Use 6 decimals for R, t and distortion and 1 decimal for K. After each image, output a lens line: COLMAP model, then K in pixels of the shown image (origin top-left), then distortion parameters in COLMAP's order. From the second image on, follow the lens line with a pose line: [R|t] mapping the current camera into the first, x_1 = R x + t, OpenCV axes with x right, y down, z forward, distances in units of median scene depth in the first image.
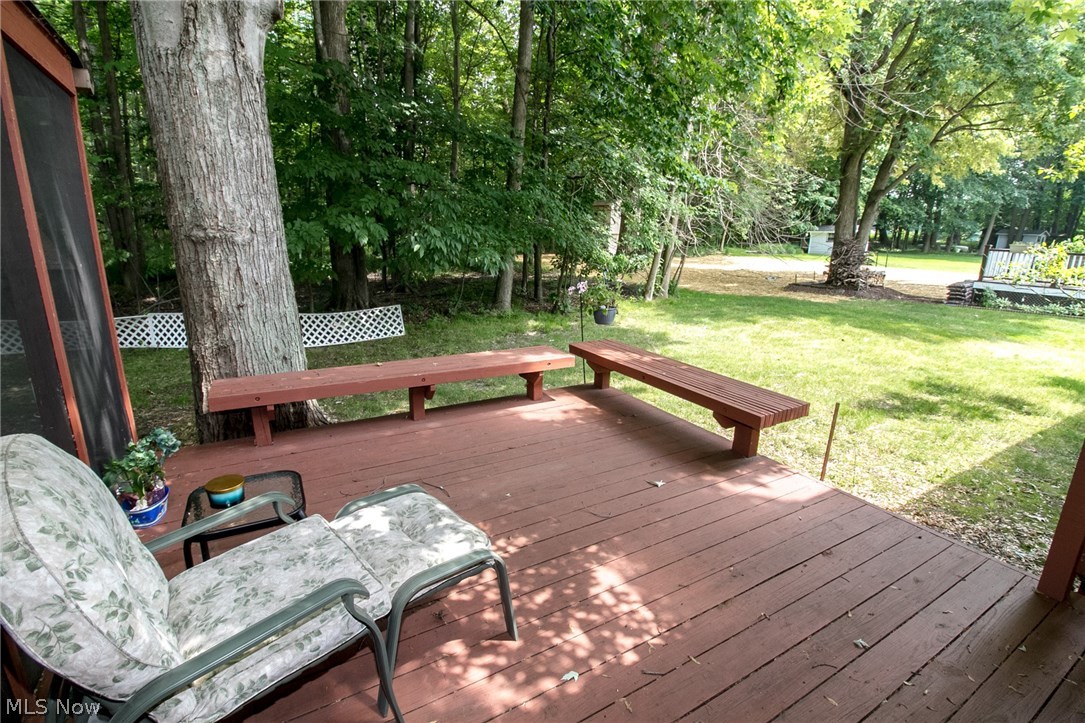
lens RADIAL K [[502.2, 0, 543.6], [0, 502.2, 364.3], [0, 0, 1]] dist [-0.006455, -0.009119]
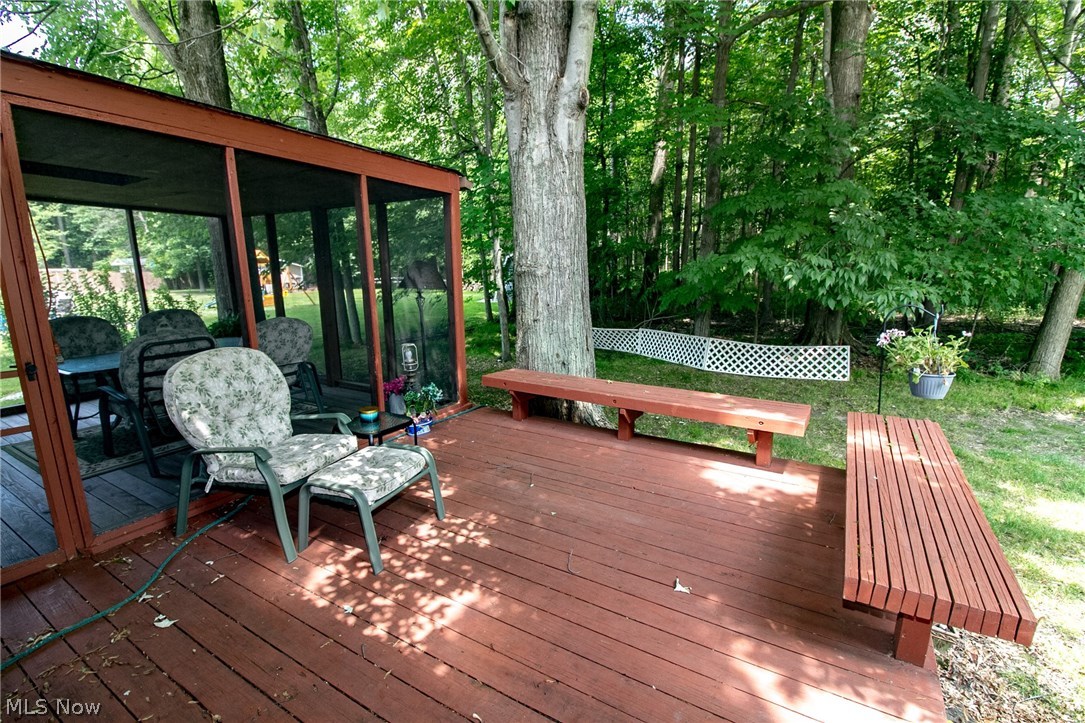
lens RADIAL K [[502.2, 0, 543.3], [0, 502.2, 360.8], [0, 0, 1]] dist [-0.006455, -0.009119]
pose [[0.467378, 0.144734, -0.872130, 0.611571], [-0.205968, 0.977187, 0.051789, -0.078969], [0.859730, 0.155425, 0.486526, 0.339497]]
